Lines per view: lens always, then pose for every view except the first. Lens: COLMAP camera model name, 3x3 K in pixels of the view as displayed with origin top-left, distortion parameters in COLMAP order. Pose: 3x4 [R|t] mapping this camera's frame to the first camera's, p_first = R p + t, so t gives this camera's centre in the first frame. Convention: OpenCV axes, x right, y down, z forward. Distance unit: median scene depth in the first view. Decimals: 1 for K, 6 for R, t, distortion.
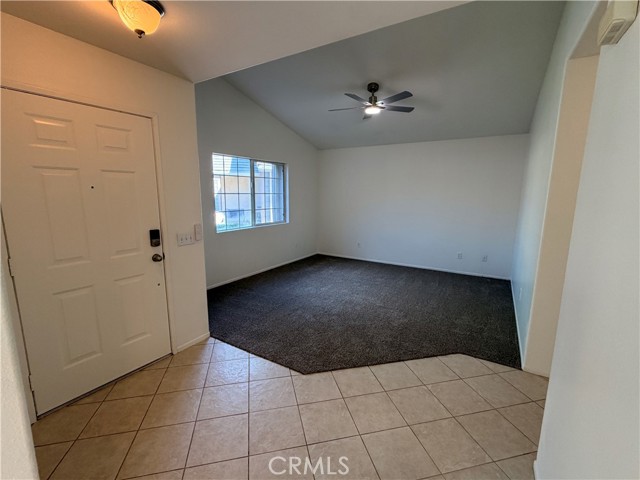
lens RADIAL K [[284.4, 0, 320.0], [0, 284.4, 240.0], [0, 0, 1]] dist [0.000793, 0.000315]
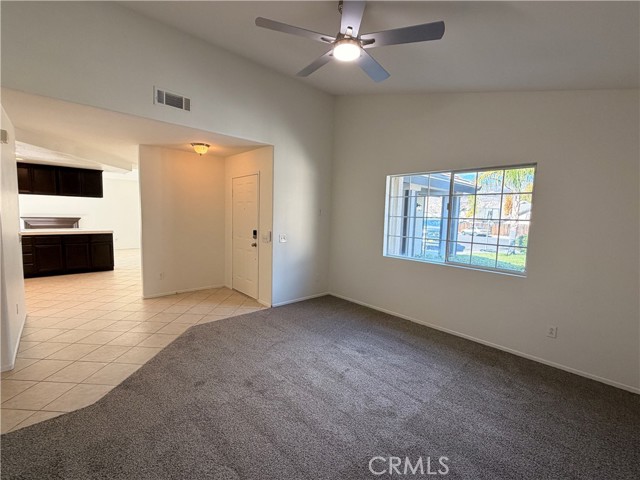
lens RADIAL K [[284.4, 0, 320.0], [0, 284.4, 240.0], [0, 0, 1]] dist [0.000793, 0.000315]
pose [[-0.259948, 0.073575, -0.962816, 1.106505], [-0.192253, 0.973187, 0.126273, -0.281317], [0.946291, 0.217929, -0.238833, 1.769755]]
